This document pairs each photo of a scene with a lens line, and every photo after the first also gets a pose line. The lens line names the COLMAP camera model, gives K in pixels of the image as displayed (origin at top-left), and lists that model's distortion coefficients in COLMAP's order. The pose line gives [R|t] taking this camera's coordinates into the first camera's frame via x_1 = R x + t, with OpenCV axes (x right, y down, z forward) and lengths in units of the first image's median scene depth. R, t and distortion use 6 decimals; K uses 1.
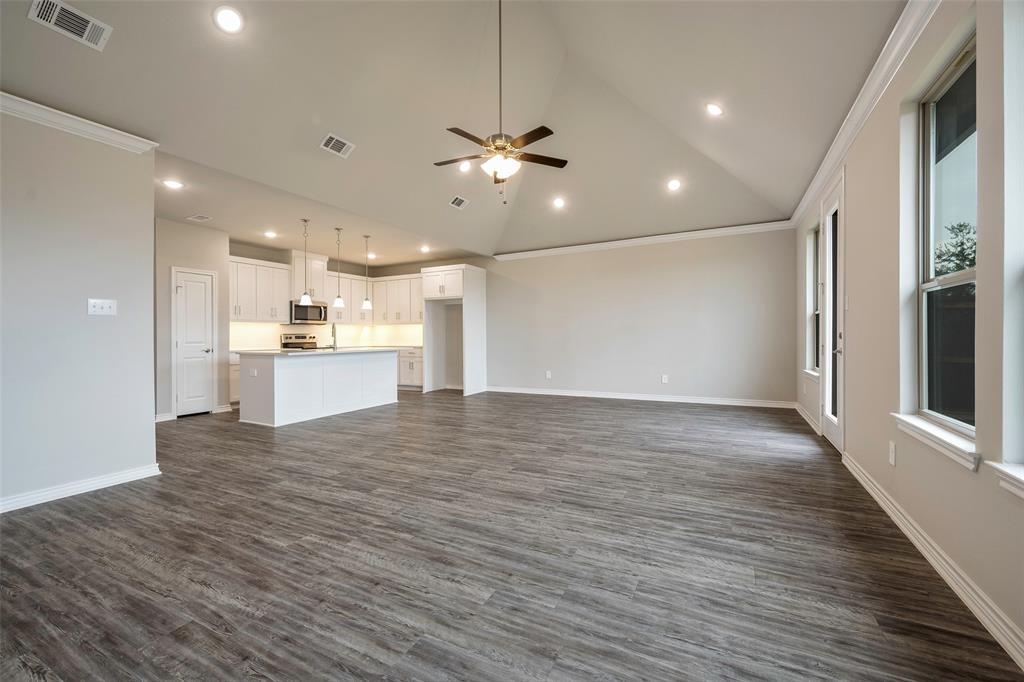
lens RADIAL K [[412.9, 0, 512.0], [0, 412.9, 341.0], [0, 0, 1]] dist [-0.001402, -0.000226]
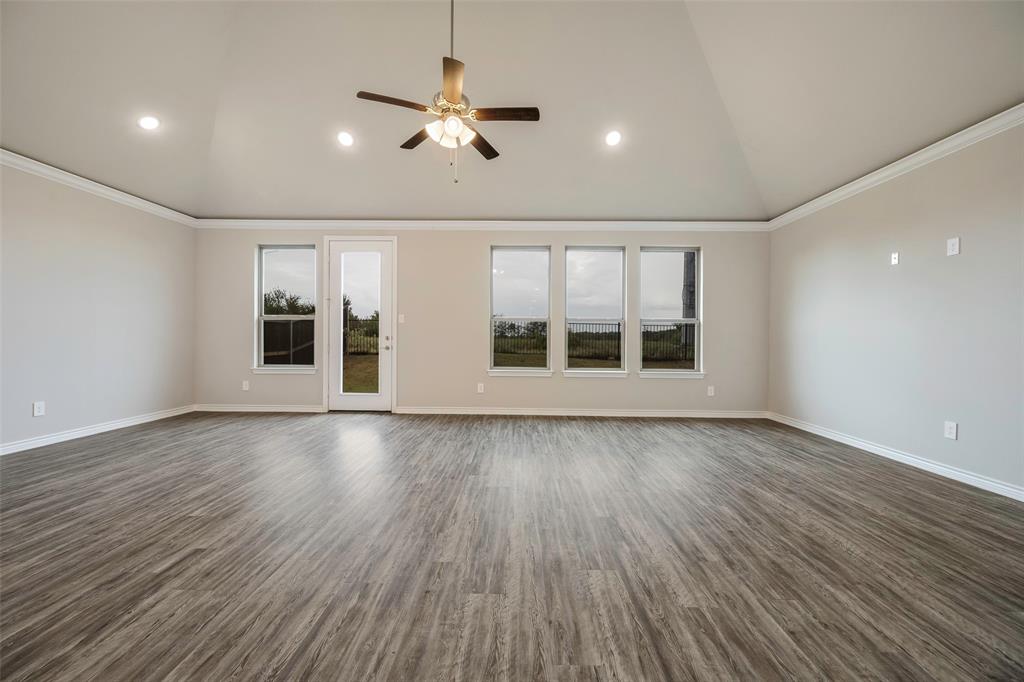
lens RADIAL K [[400.9, 0, 507.7], [0, 400.9, 326.8], [0, 0, 1]] dist [0.000663, 0.000058]
pose [[-0.430432, 0.032160, 0.902050, -1.031711], [0.004487, 0.999429, -0.033491, 0.003321], [-0.902612, -0.010368, -0.430330, 1.586939]]
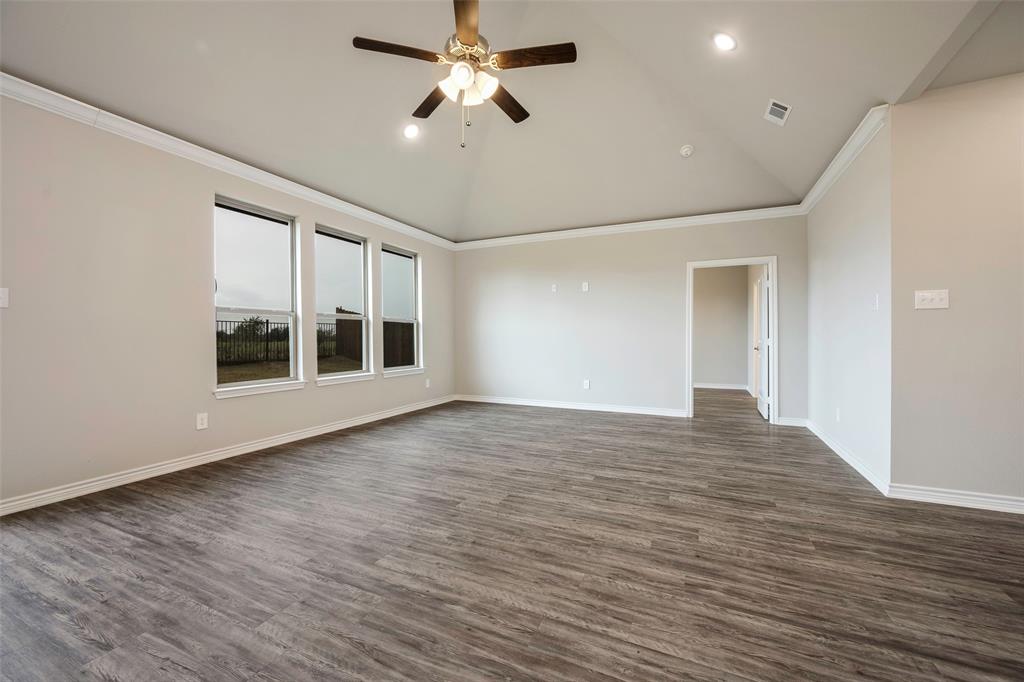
lens RADIAL K [[412.9, 0, 512.0], [0, 412.9, 341.0], [0, 0, 1]] dist [-0.001402, -0.000226]
pose [[-0.999083, 0.012727, -0.040881, -0.085621], [0.011923, 0.999732, 0.019841, -0.018305], [0.041123, 0.019336, -0.998967, 2.131732]]
